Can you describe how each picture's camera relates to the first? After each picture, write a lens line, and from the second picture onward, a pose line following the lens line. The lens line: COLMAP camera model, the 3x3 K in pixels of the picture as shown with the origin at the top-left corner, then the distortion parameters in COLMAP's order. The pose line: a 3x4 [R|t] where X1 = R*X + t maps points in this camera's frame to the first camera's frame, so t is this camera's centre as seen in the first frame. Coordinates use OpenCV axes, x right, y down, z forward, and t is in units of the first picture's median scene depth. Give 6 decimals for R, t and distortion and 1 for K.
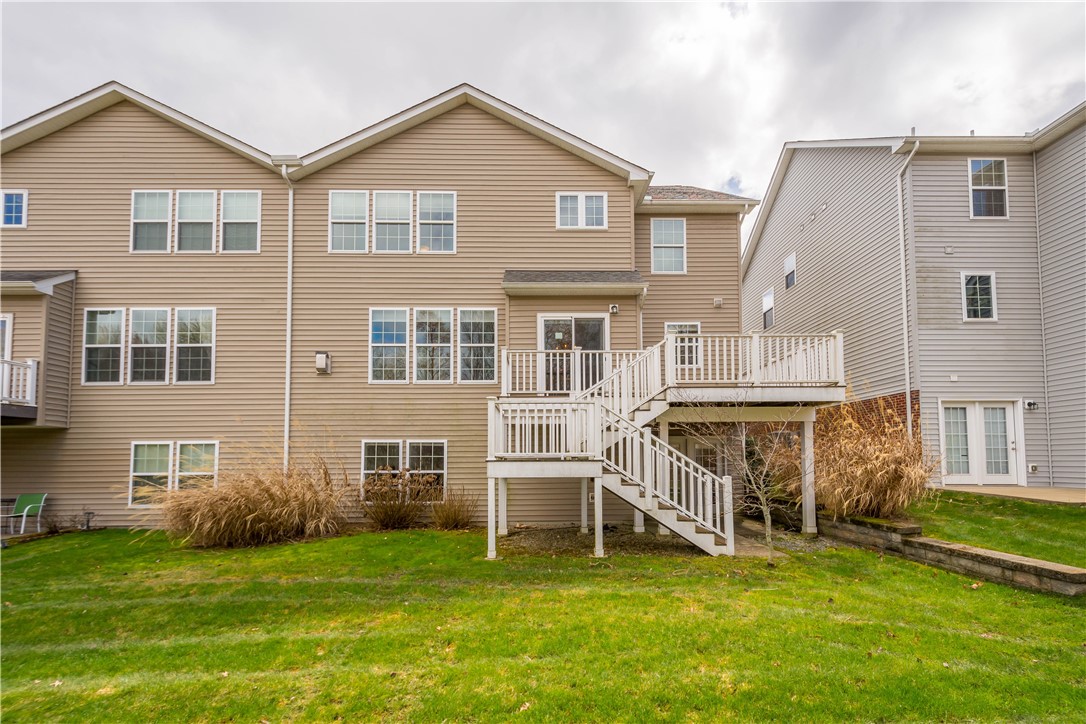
lens RADIAL K [[481.5, 0, 556.5], [0, 481.5, 439.7], [0, 0, 1]] dist [0.003671, -0.003102]
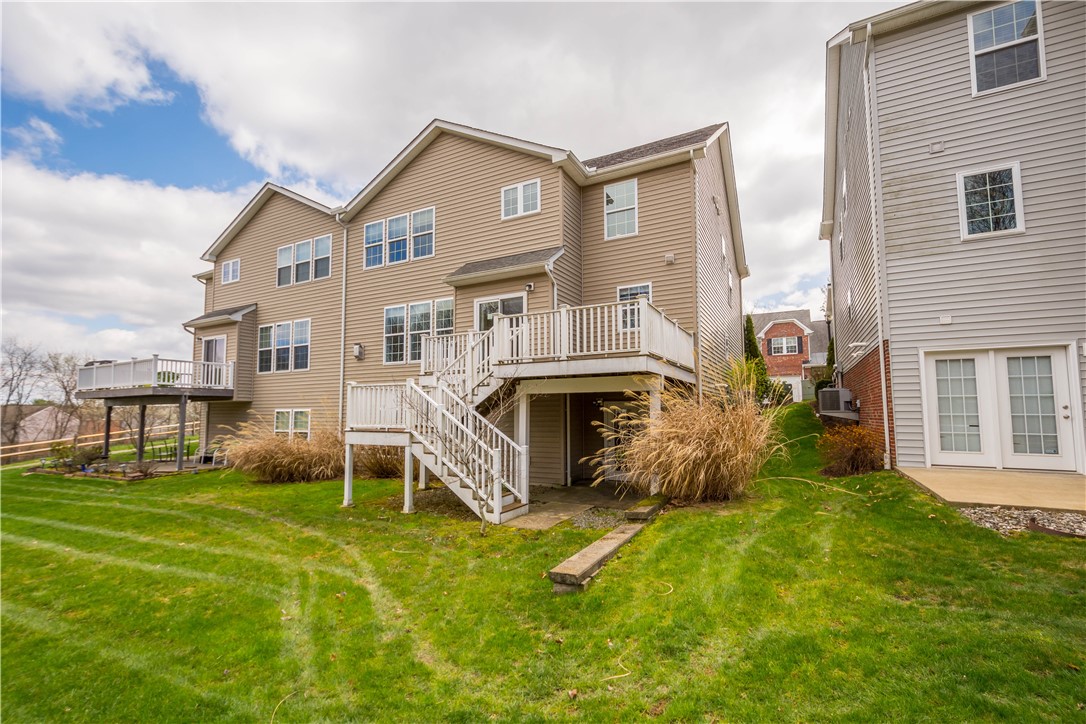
lens RADIAL K [[481.5, 0, 557.5], [0, 481.5, 374.8], [0, 0, 1]] dist [0.003671, -0.003102]
pose [[0.876439, -0.037592, -0.480043, 0.657376], [0.023545, 0.999101, -0.035252, -0.032388], [0.480936, 0.019593, 0.876537, 0.078259]]
